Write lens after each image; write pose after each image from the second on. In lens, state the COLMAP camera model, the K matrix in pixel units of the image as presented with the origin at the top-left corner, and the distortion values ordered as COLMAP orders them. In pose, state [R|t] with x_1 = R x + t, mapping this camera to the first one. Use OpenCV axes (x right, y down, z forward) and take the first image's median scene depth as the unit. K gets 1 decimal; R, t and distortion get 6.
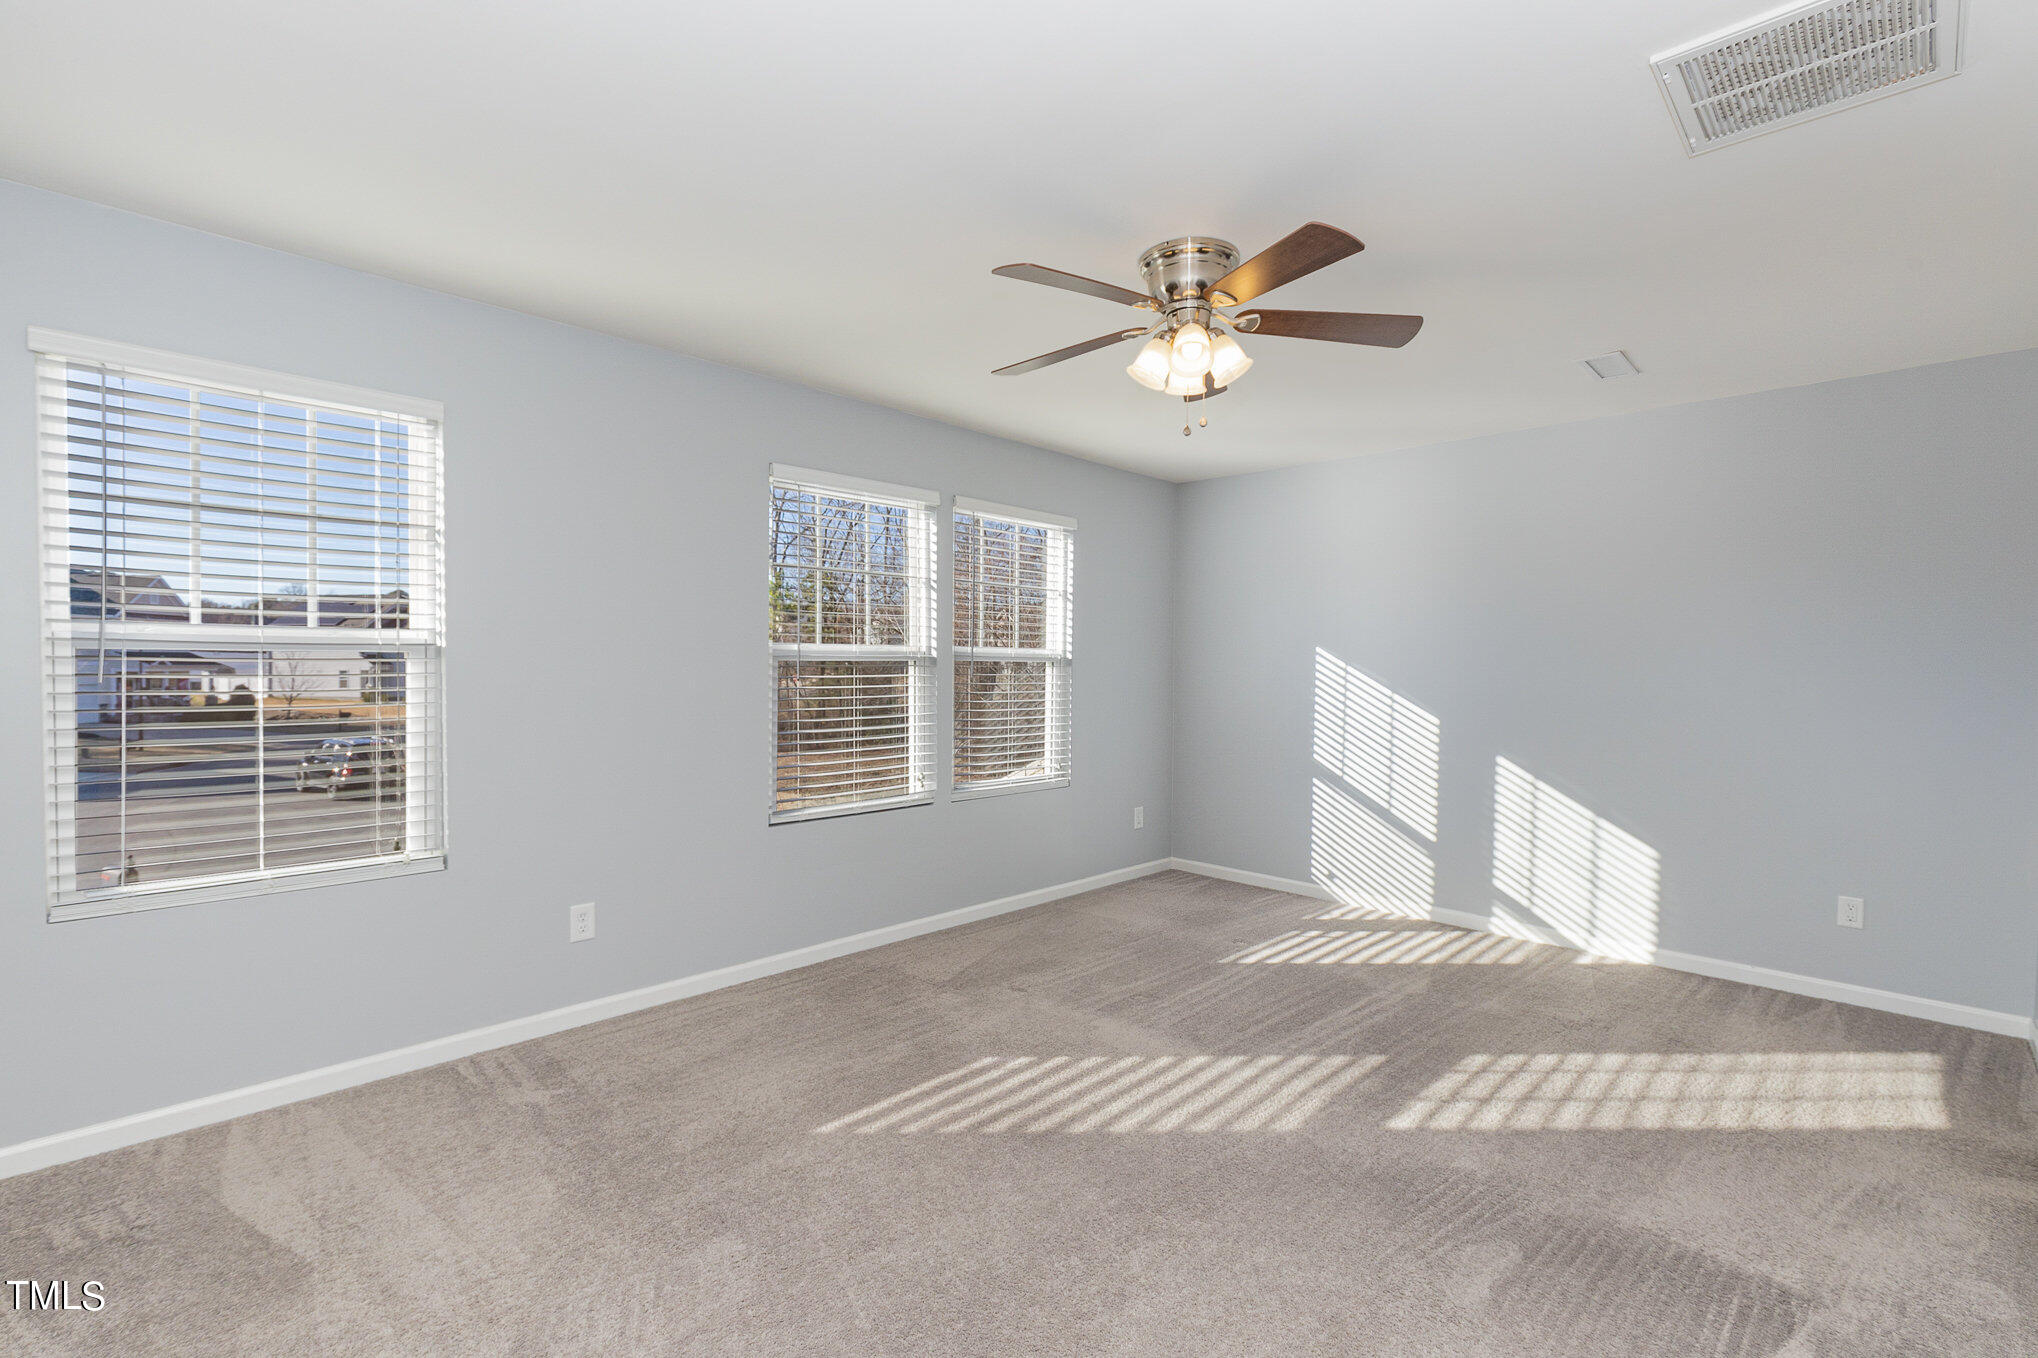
lens RADIAL K [[924.9, 0, 1025.7], [0, 924.9, 696.8], [0, 0, 1]] dist [0.005417, -0.001959]
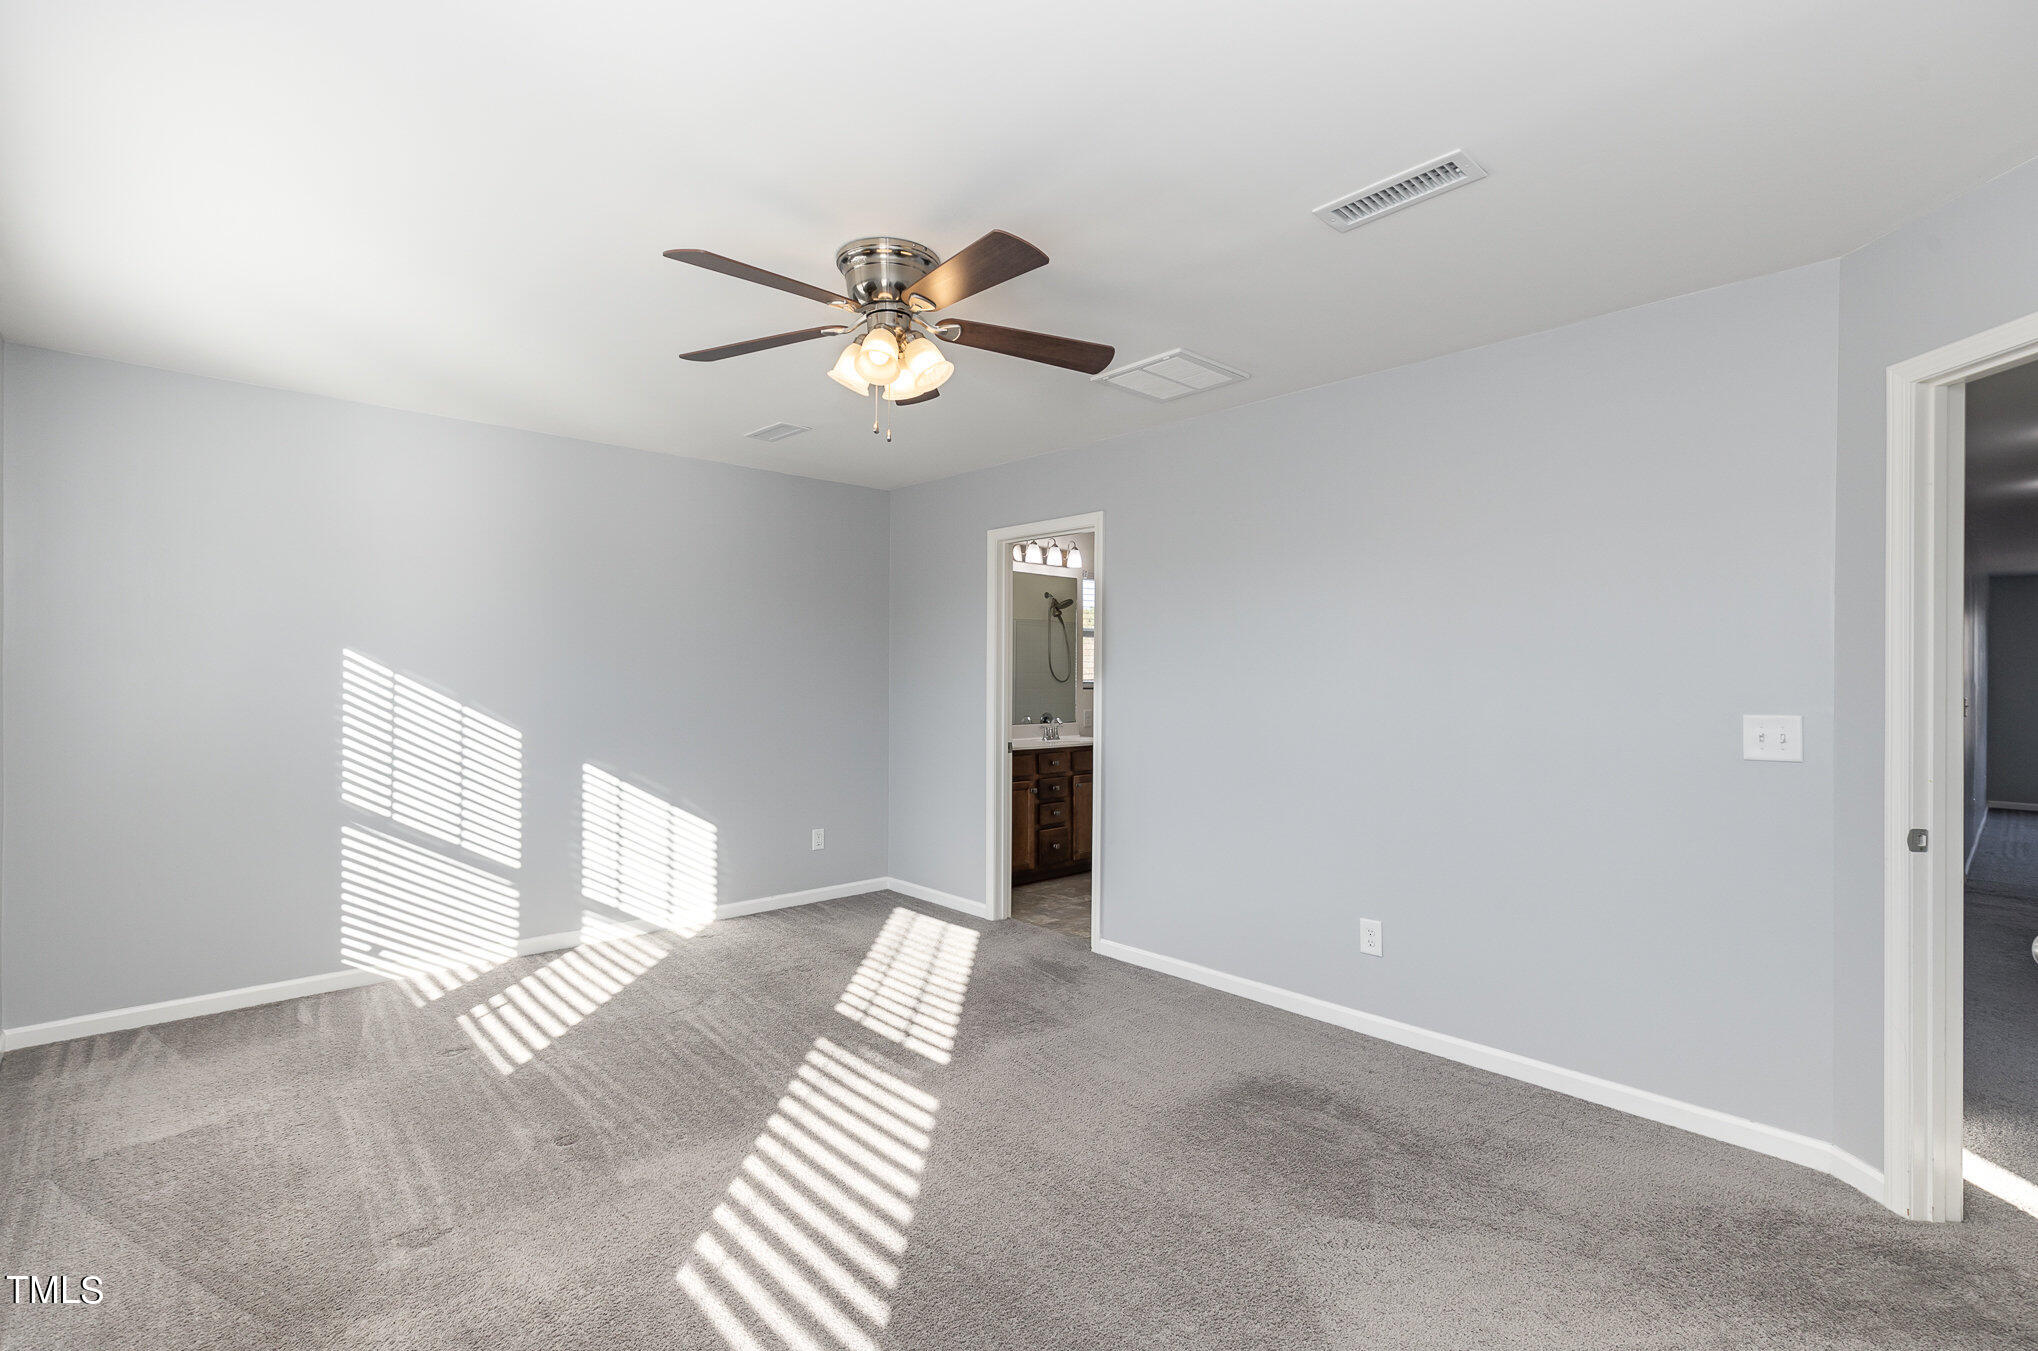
lens RADIAL K [[924.9, 0, 1030.3], [0, 924.9, 665.5], [0, 0, 1]] dist [0.005417, -0.001959]
pose [[0.043207, 0.004177, 0.999057, -0.463678], [0.036445, 0.999319, -0.005754, -0.018438], [-0.998401, 0.036659, 0.043025, 0.479842]]
